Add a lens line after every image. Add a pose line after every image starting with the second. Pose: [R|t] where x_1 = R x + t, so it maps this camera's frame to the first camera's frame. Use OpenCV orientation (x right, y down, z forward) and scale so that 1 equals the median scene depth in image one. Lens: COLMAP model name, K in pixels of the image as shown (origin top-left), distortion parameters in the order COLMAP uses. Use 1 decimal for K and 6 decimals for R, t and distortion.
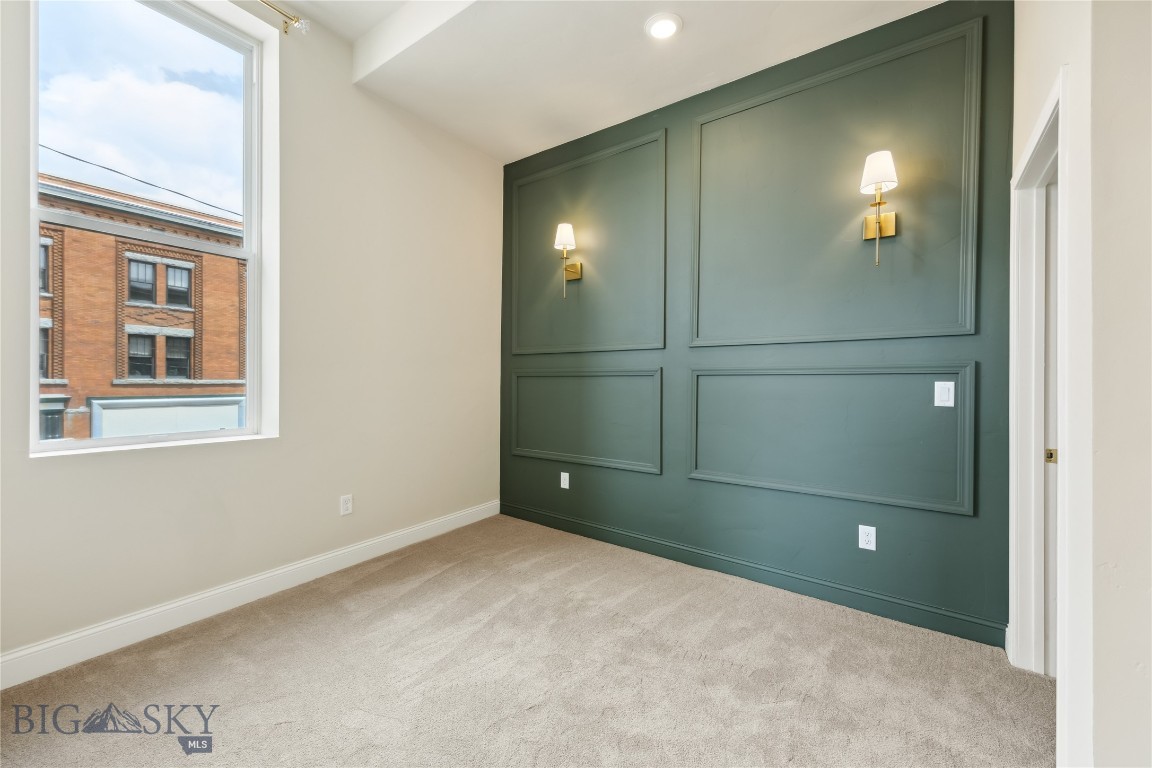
lens RADIAL K [[458.3, 0, 573.6], [0, 458.3, 377.4], [0, 0, 1]] dist [-0.000305, 0.000045]
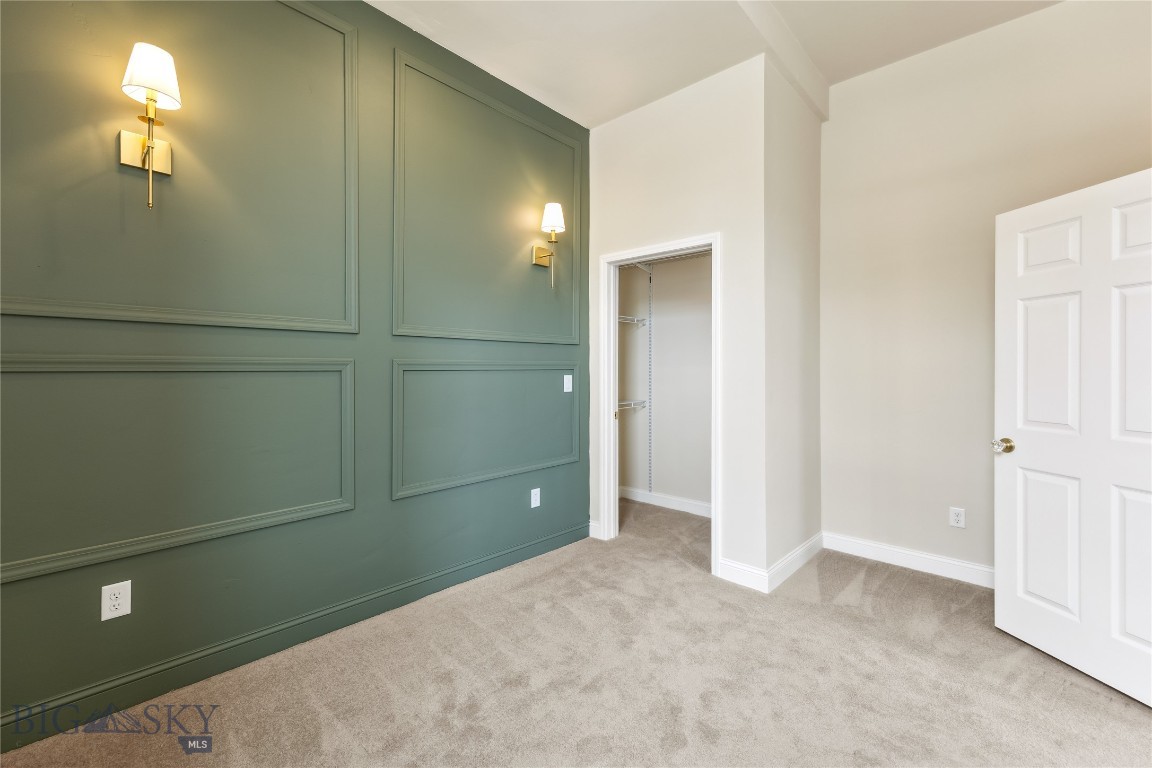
lens RADIAL K [[458.3, 0, 573.6], [0, 458.3, 377.4], [0, 0, 1]] dist [-0.000305, 0.000045]
pose [[0.135393, -0.011870, 0.990721, -0.414509], [0.005513, 0.999922, 0.011227, 0.000012], [-0.990777, 0.003942, 0.135447, 0.493513]]
